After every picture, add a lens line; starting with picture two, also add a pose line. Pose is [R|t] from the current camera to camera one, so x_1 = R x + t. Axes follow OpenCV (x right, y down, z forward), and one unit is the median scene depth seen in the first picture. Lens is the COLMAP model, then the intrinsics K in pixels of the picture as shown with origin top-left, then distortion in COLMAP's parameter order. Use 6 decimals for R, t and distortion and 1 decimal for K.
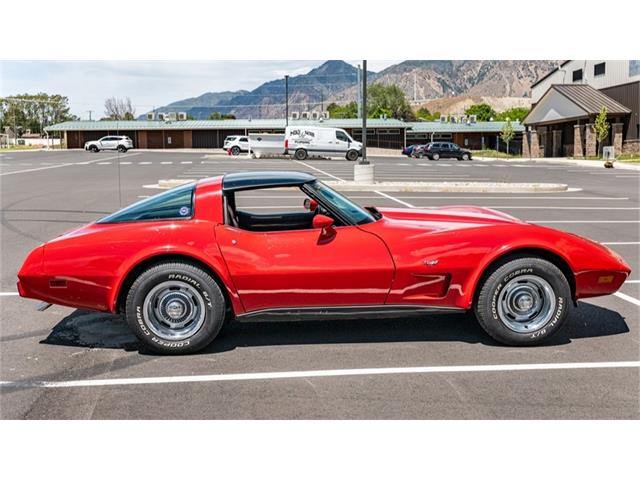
lens RADIAL K [[688.1, 0, 319.7], [0, 688.1, 238.0], [0, 0, 1]] dist [-0.012283, 0.000000]
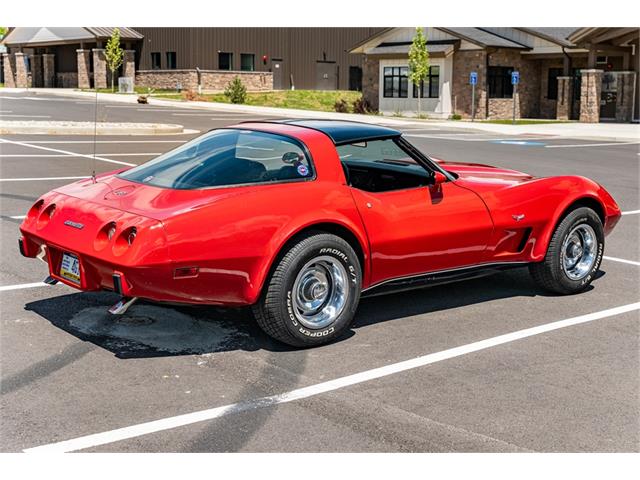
lens RADIAL K [[852.8, 0, 319.8], [0, 852.8, 240.5], [0, 0, 1]] dist [-0.015344, 0.000000]
pose [[0.831380, -0.067121, 0.551636, -0.765893], [0.034361, 0.996988, 0.069524, -0.025547], [-0.554641, -0.038846, 0.831183, 0.164241]]
